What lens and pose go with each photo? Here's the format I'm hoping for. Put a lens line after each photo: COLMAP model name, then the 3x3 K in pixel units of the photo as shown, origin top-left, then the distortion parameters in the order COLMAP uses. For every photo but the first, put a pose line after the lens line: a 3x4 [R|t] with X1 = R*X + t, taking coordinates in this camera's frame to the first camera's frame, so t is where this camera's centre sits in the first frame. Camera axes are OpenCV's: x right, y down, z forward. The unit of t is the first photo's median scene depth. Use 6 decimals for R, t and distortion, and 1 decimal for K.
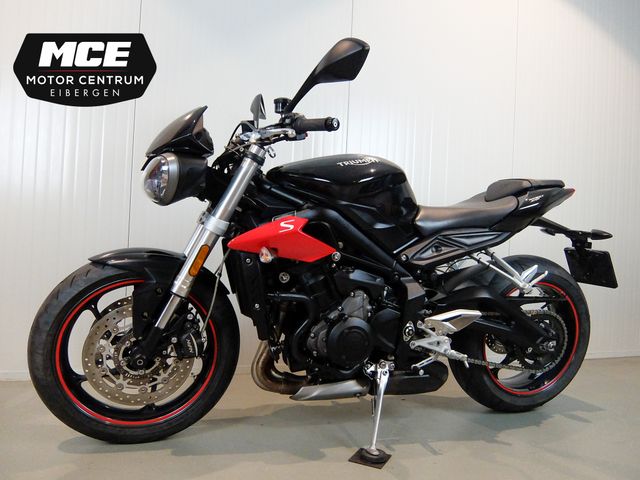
lens RADIAL K [[480.1, 0, 314.3], [0, 480.1, 256.2], [0, 0, 1]] dist [-0.018253, 0.000629]
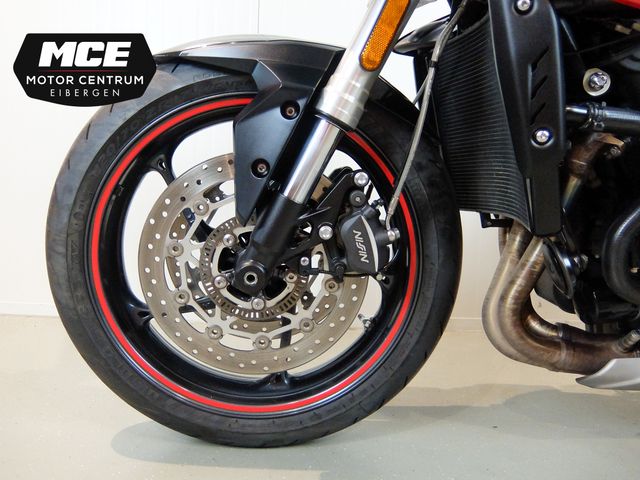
lens RADIAL K [[480.1, 0, 318.0], [0, 480.1, 242.0], [0, 0, 1]] dist [-0.018253, 0.000629]
pose [[0.956994, 0.005786, -0.290049, -0.162578], [0.007451, 0.998981, 0.044512, 0.154706], [0.290011, -0.044759, 0.955976, 0.547171]]
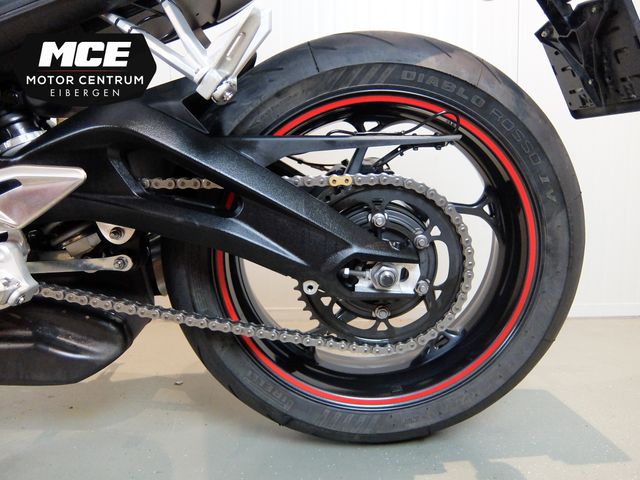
lens RADIAL K [[480.1, 0, 318.7], [0, 480.1, 238.9], [0, 0, 1]] dist [-0.018253, 0.000629]
pose [[0.950625, -0.018670, -0.309780, 0.660452], [0.042777, 0.996544, 0.071209, 0.161401], [0.307380, -0.080944, 0.948138, 0.800343]]
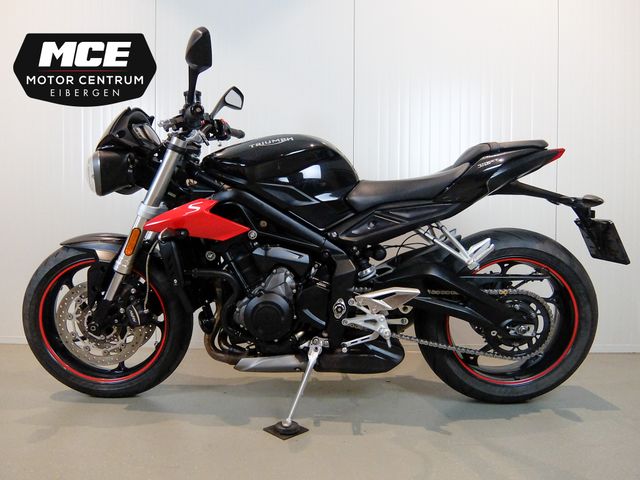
lens RADIAL K [[480.1, 0, 316.8], [0, 480.1, 246.3], [0, 0, 1]] dist [-0.018253, 0.000629]
pose [[0.944259, -0.023183, -0.328385, 0.511633], [0.025875, 0.999658, 0.003828, 0.024458], [0.328184, -0.012112, 0.944536, 0.052620]]
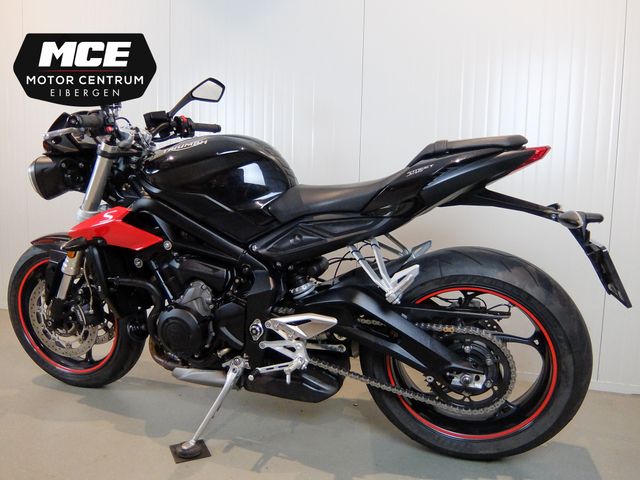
lens RADIAL K [[480.1, 0, 310.6], [0, 480.1, 247.4], [0, 0, 1]] dist [-0.018253, 0.000629]
pose [[0.804588, 0.042283, -0.592326, 0.856186], [-0.003792, 0.997807, 0.066079, -0.061143], [0.593821, -0.050920, 0.802984, 0.367657]]
